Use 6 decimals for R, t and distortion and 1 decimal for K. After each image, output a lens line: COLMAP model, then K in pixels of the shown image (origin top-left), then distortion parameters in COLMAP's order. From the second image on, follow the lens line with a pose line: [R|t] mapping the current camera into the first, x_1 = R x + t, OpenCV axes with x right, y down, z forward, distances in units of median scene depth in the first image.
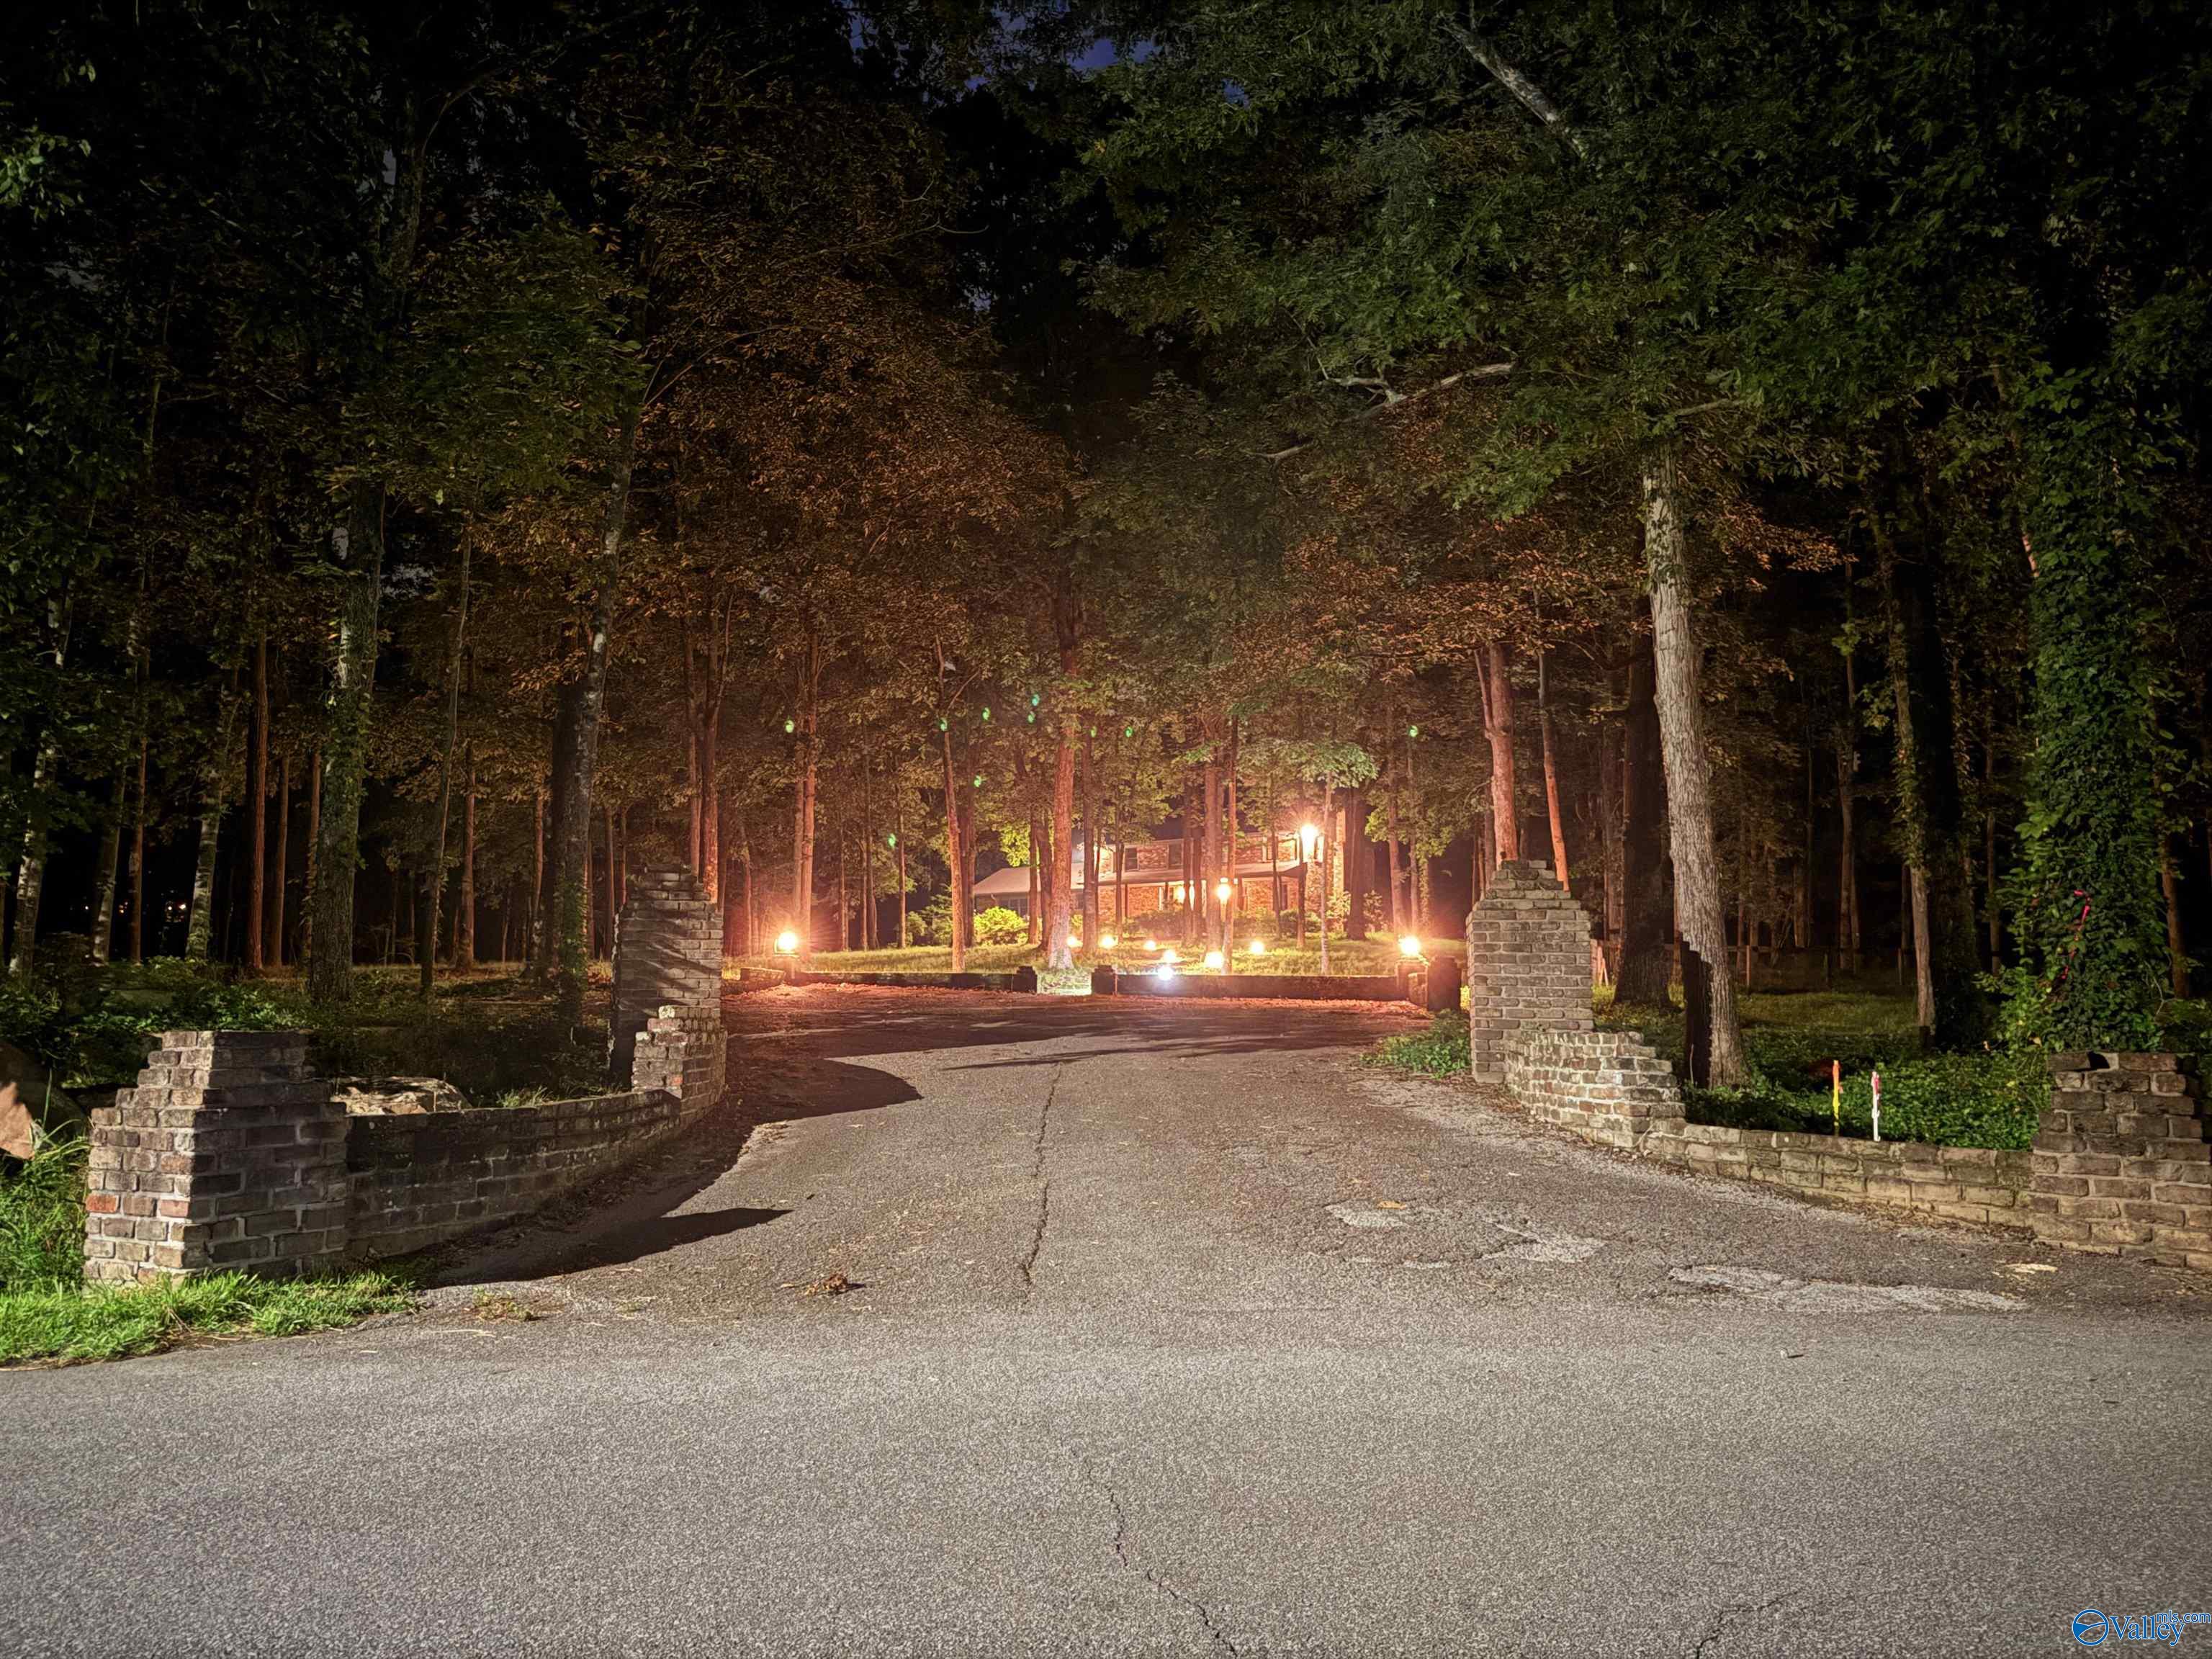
lens RADIAL K [[1596.4, 0, 1105.2], [0, 1596.4, 792.0], [0, 0, 1]] dist [0.099455, -0.124724]
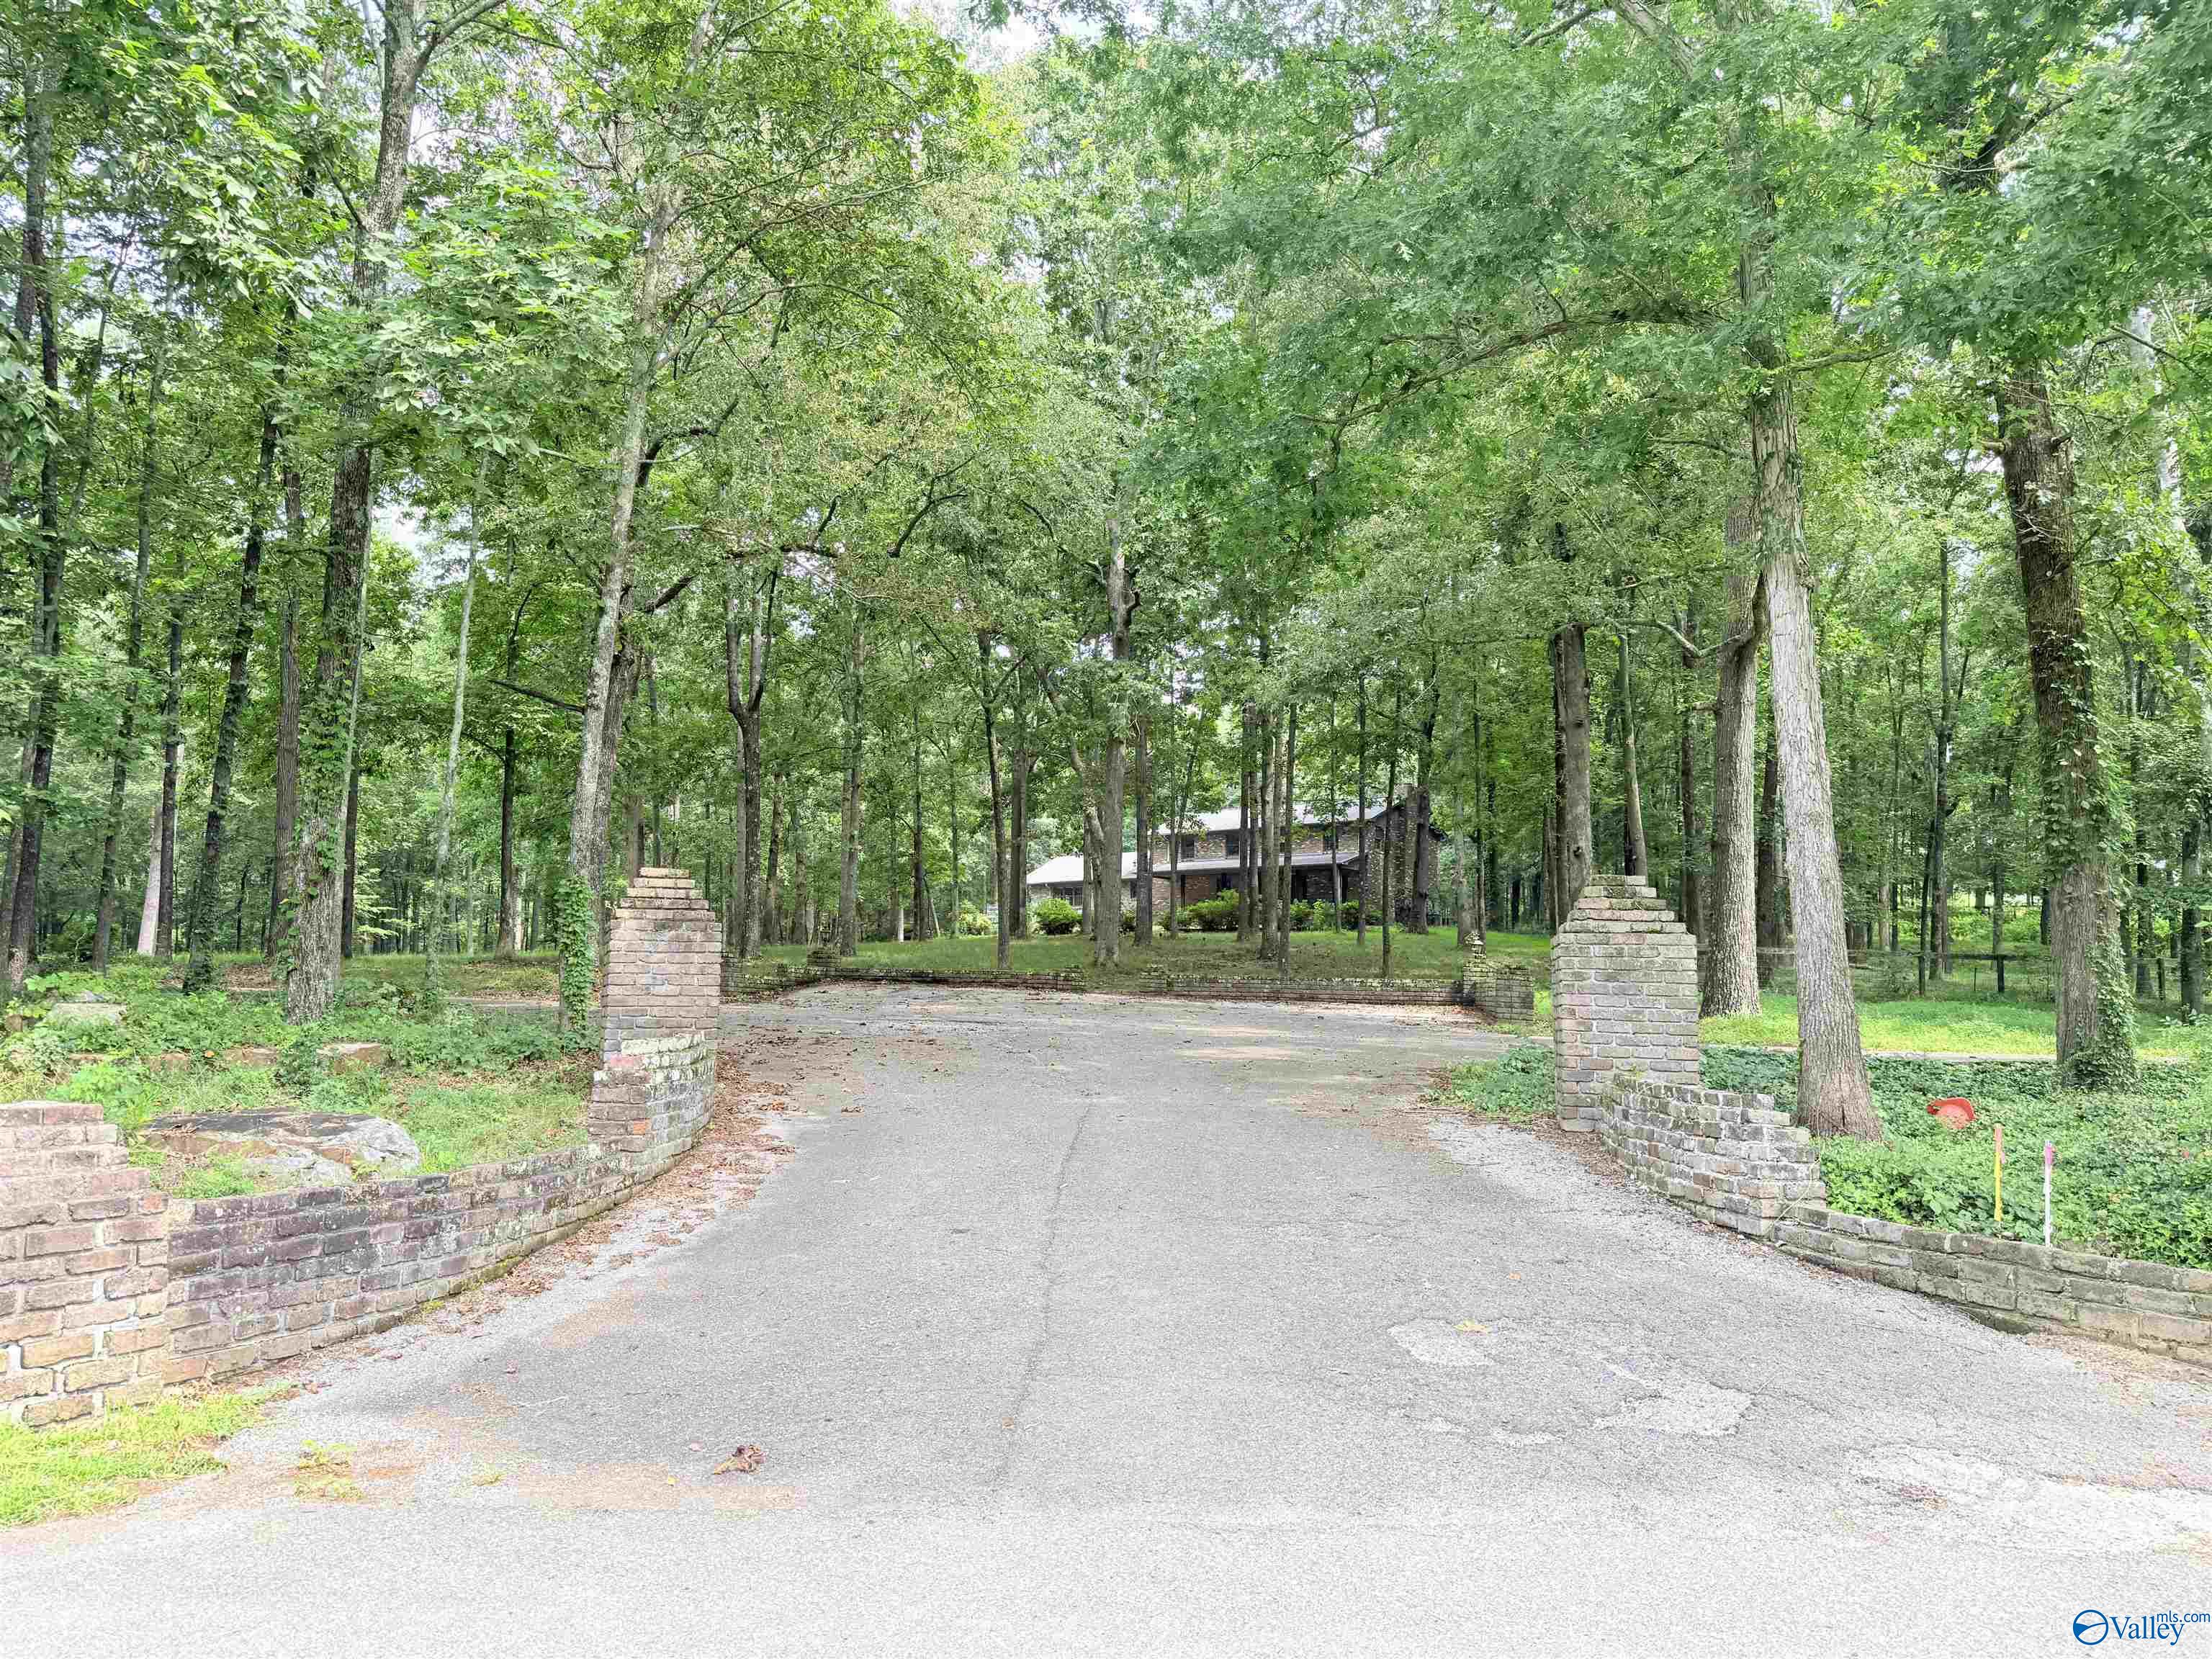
lens RADIAL K [[1596.4, 0, 1105.2], [0, 1596.4, 792.0], [0, 0, 1]] dist [0.099455, -0.124724]
pose [[0.999260, 0.006961, -0.037818, 0.011061], [-0.006576, 0.999925, 0.010310, -0.008634], [0.037887, -0.010054, 0.999231, 0.090418]]
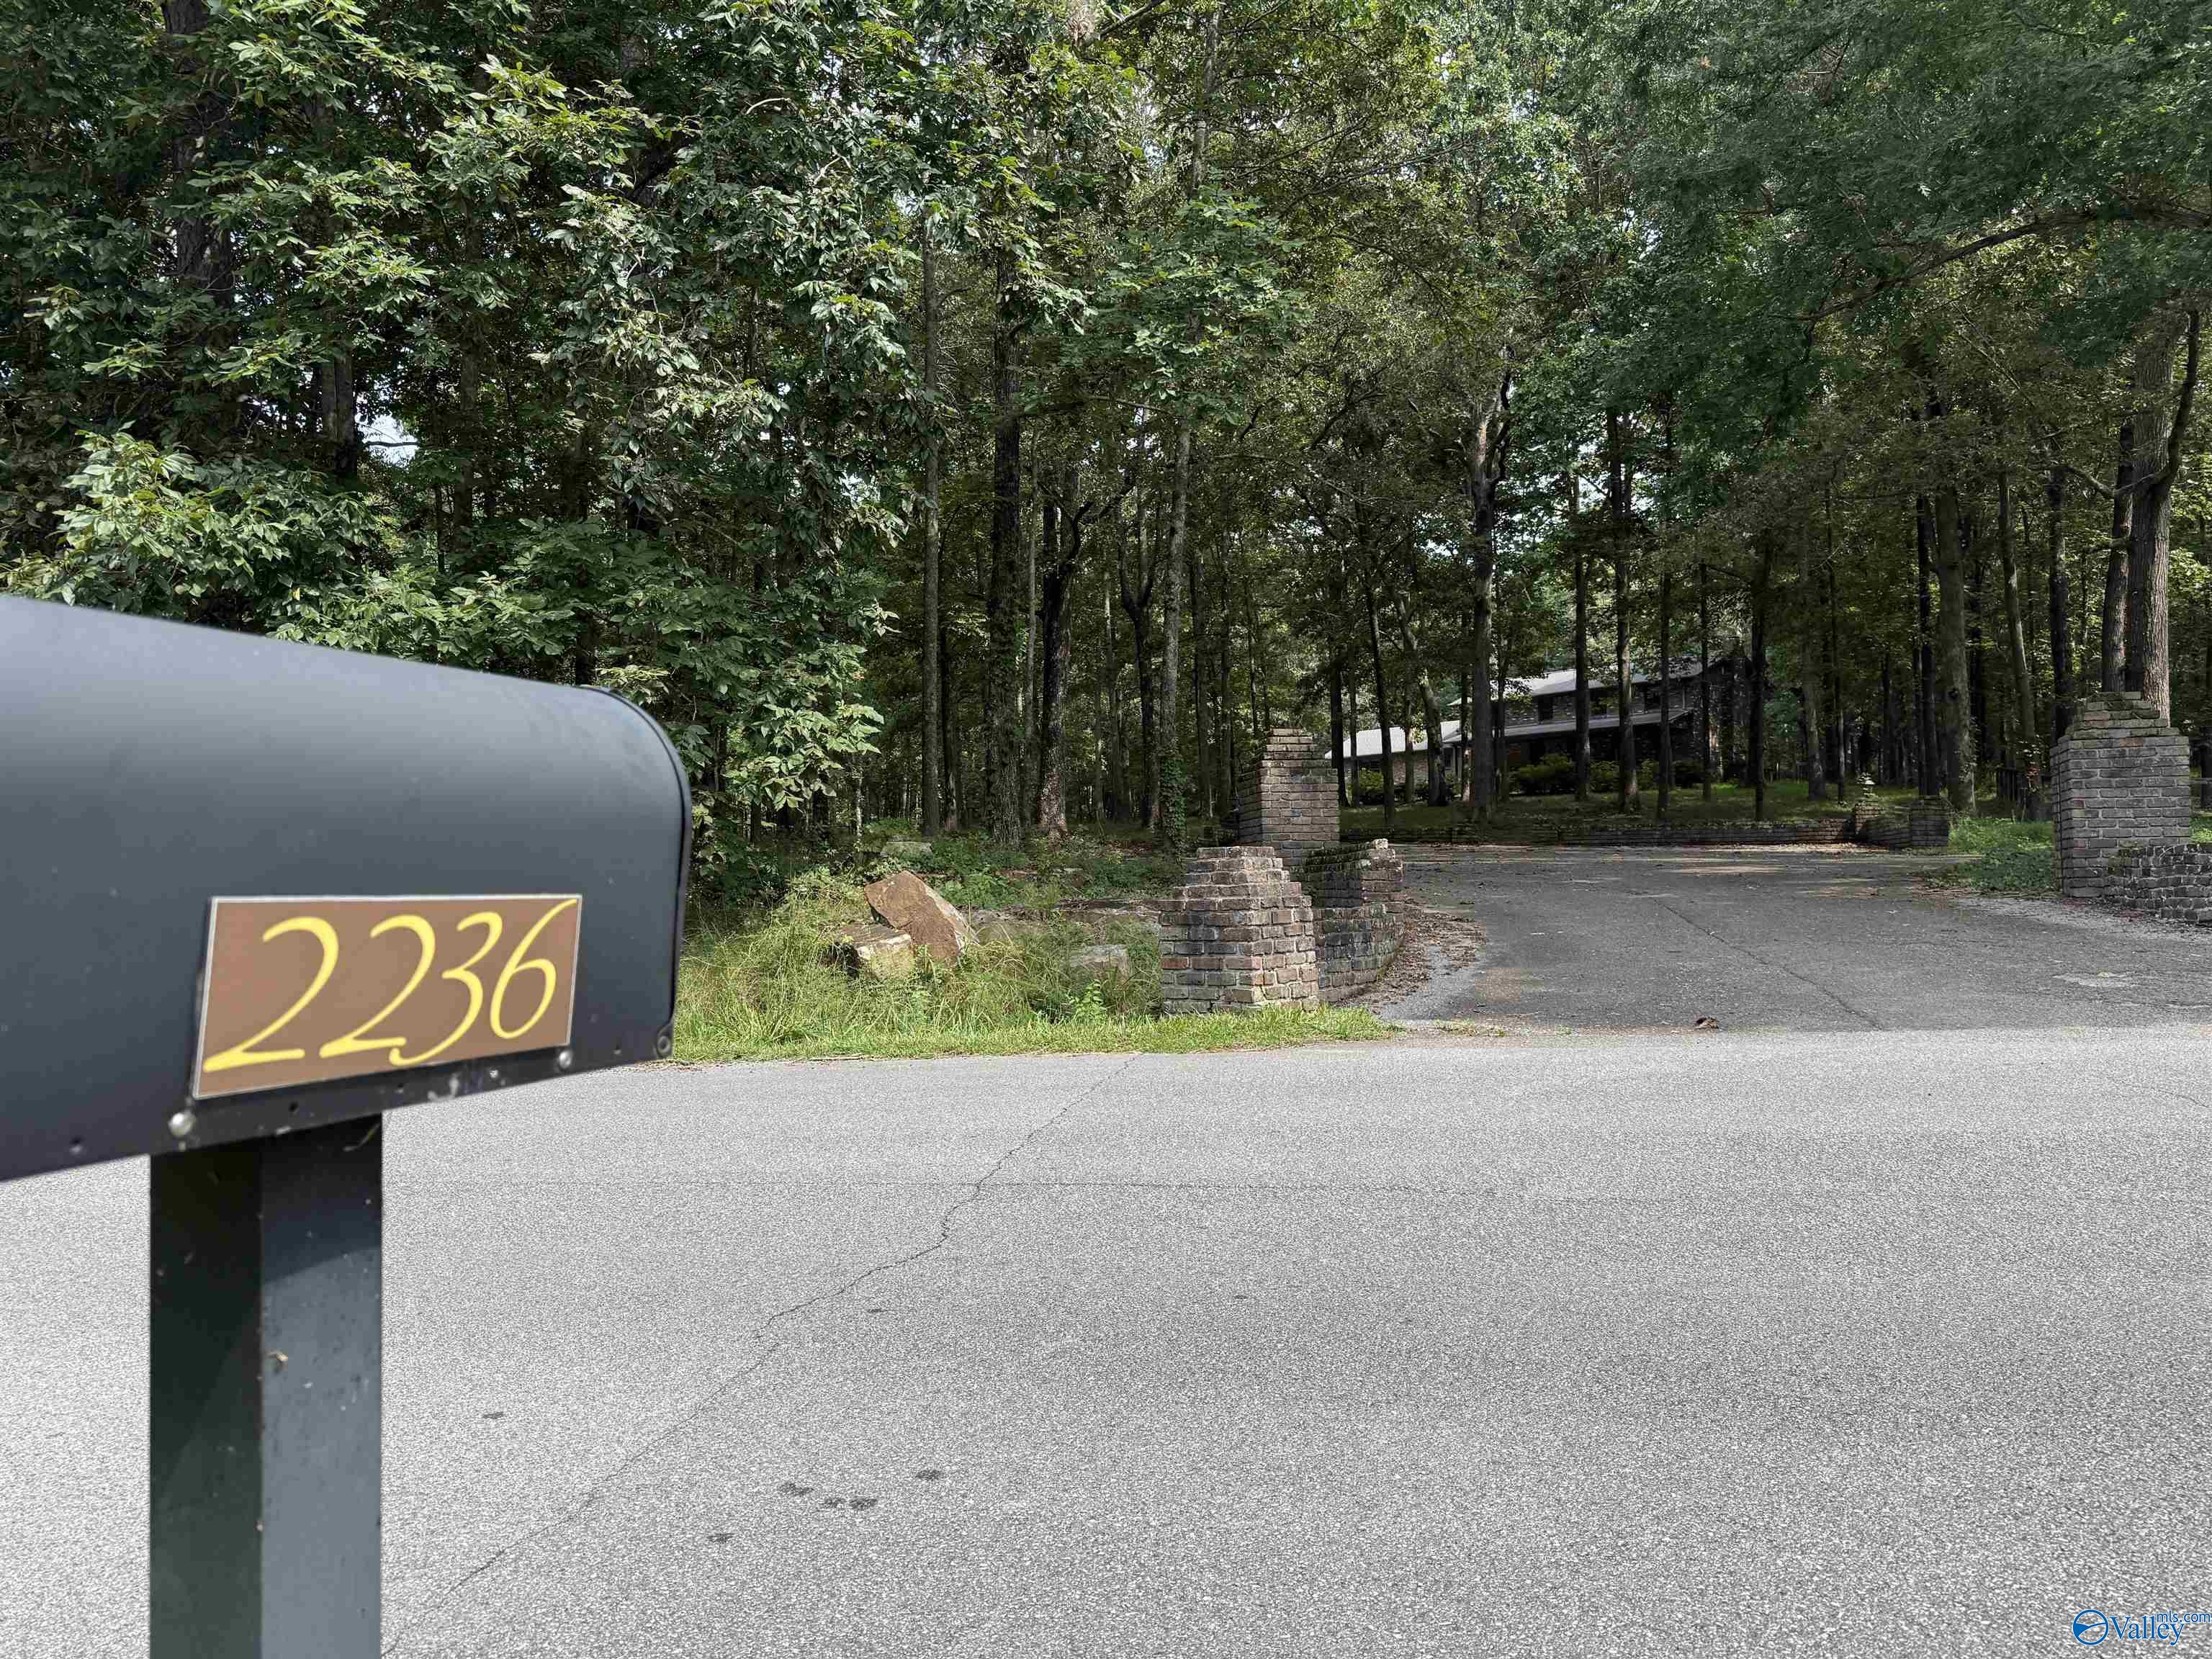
lens RADIAL K [[1596.4, 0, 1105.2], [0, 1596.4, 792.0], [0, 0, 1]] dist [0.099455, -0.124724]
pose [[0.978589, -0.031511, -0.203400, -0.148343], [0.048792, 0.995559, 0.080508, -0.009754], [0.199960, -0.088708, 0.975780, -0.166273]]
